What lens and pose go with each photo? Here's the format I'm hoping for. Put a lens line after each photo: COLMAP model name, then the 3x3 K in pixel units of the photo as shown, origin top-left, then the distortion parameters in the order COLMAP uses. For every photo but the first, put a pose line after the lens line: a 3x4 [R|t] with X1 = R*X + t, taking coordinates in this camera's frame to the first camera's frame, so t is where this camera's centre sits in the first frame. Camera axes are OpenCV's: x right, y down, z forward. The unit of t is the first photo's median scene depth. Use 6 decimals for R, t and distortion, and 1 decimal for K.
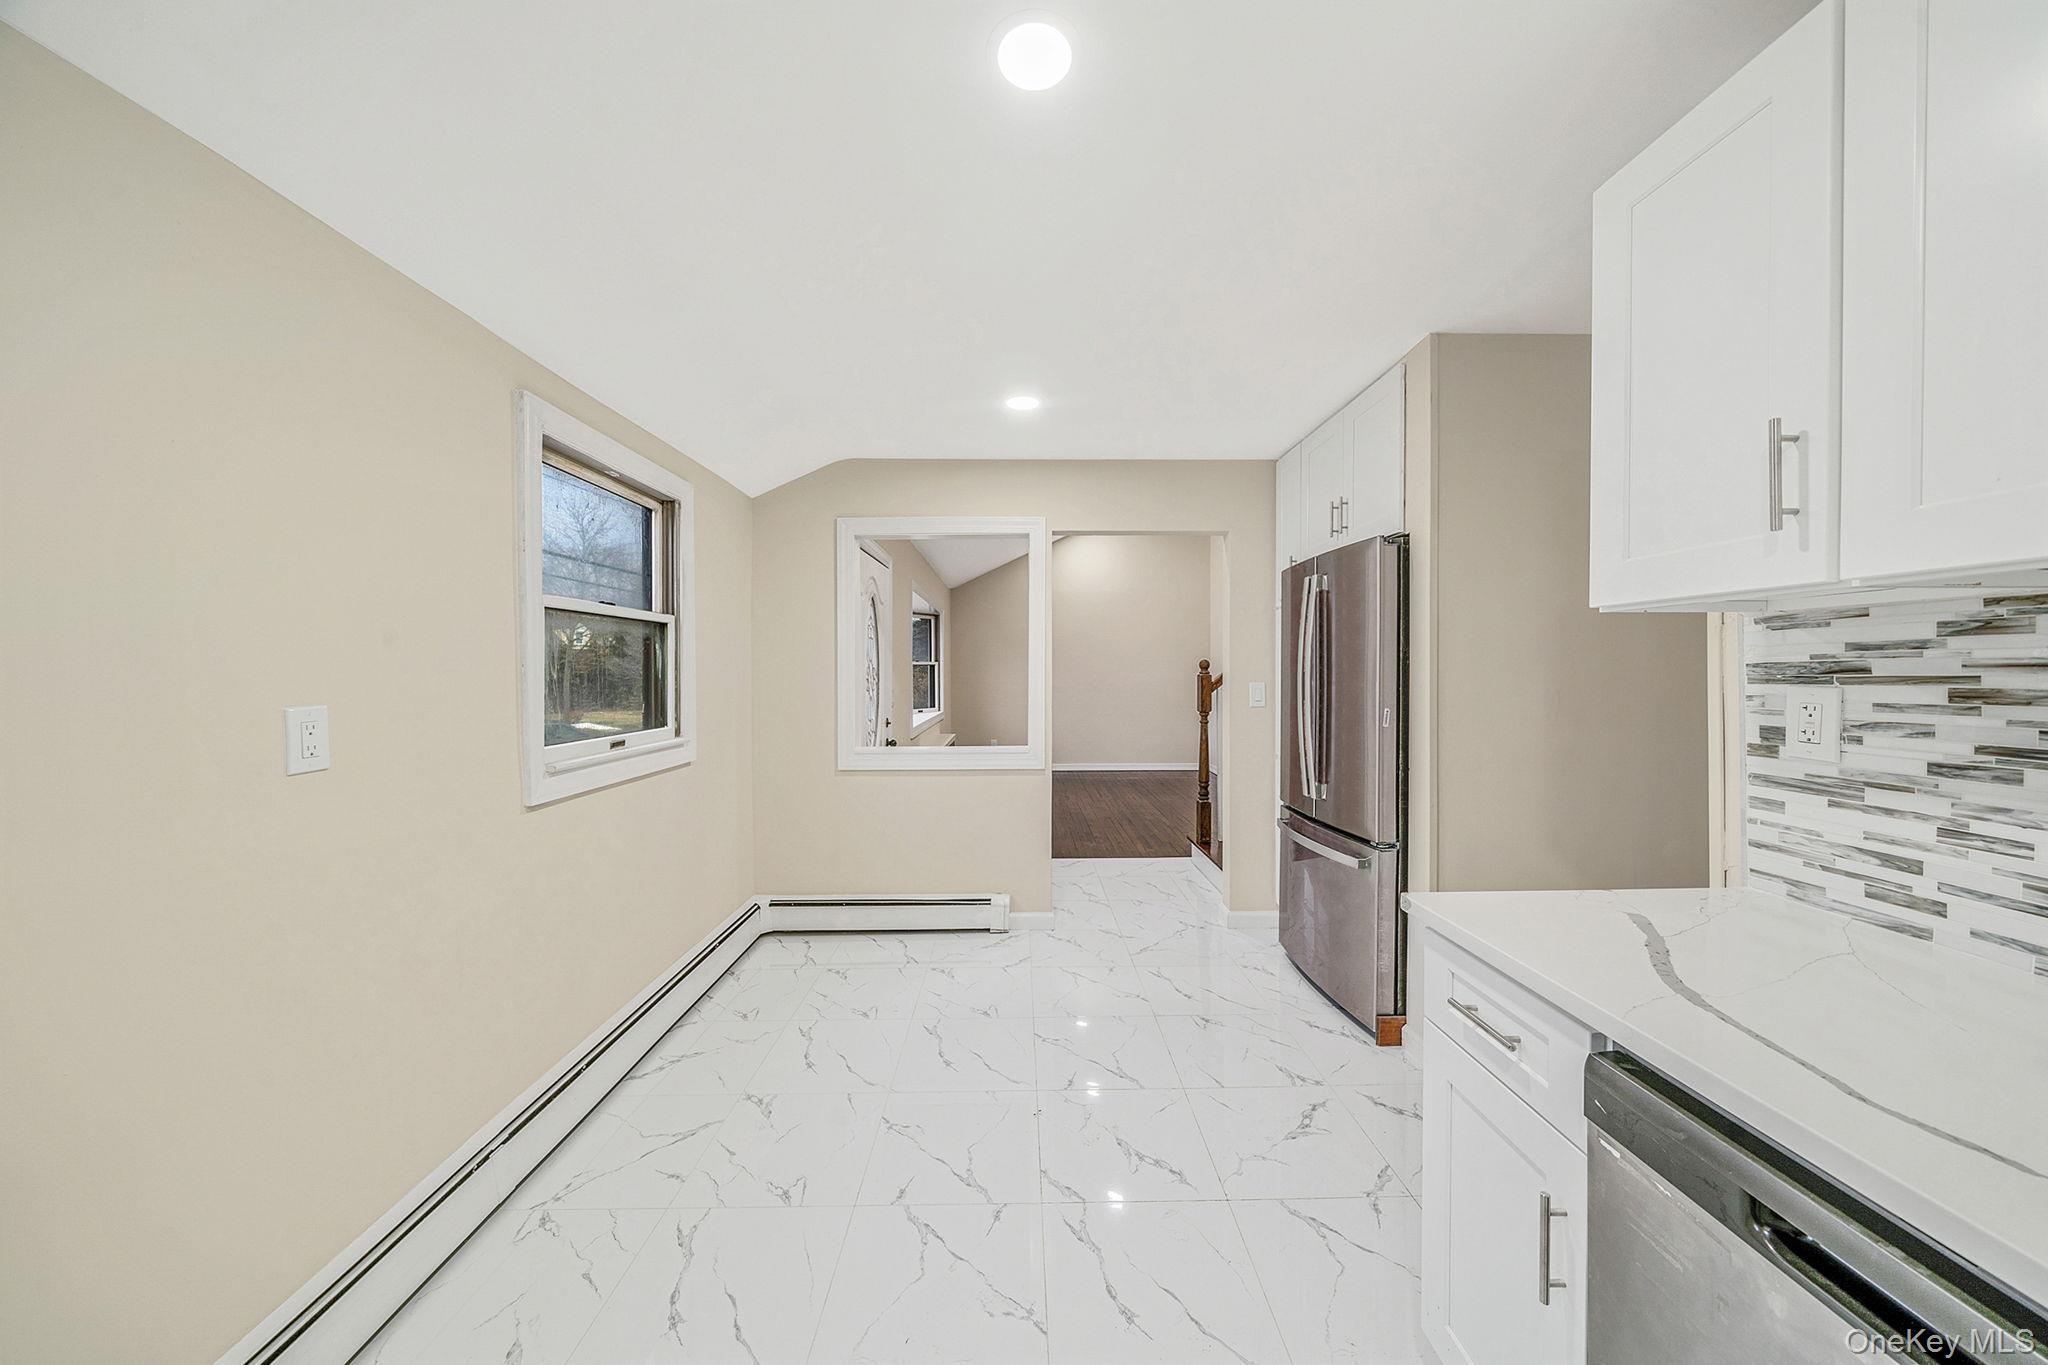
lens RADIAL K [[698.0, 0, 1024.0], [0, 698.0, 682.5], [0, 0, 1]] dist [-0.006414, -0.000003]
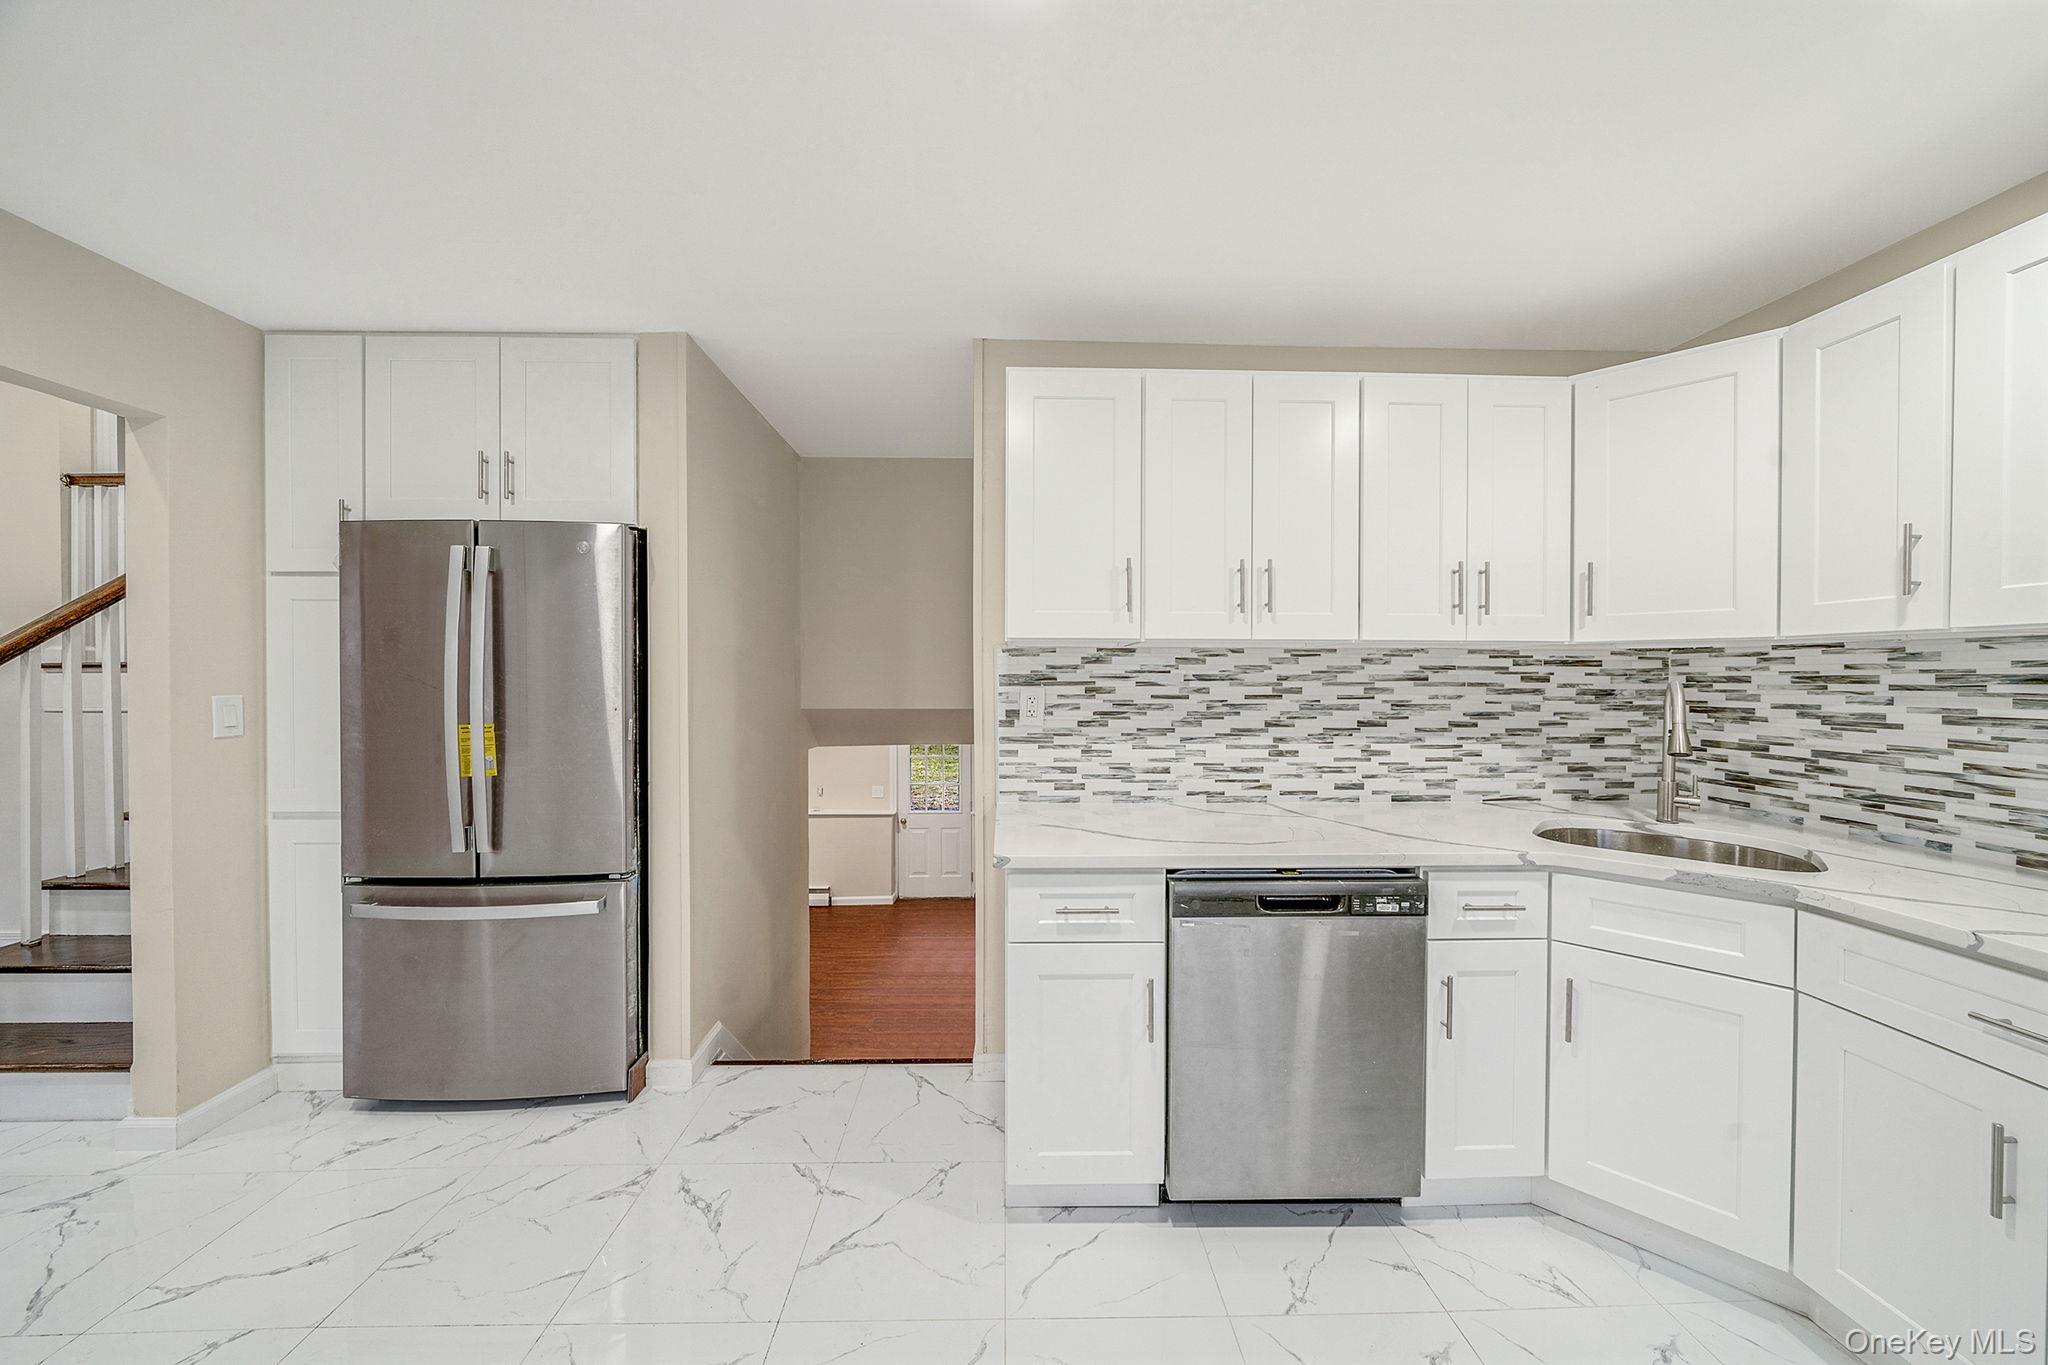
lens RADIAL K [[698.0, 0, 1024.0], [0, 698.0, 682.5], [0, 0, 1]] dist [-0.006414, -0.000003]
pose [[-0.018642, -0.004378, 0.999817, -0.821645], [0.012896, 0.999906, 0.004619, -0.016880], [-0.999743, 0.012979, -0.018584, 1.109653]]
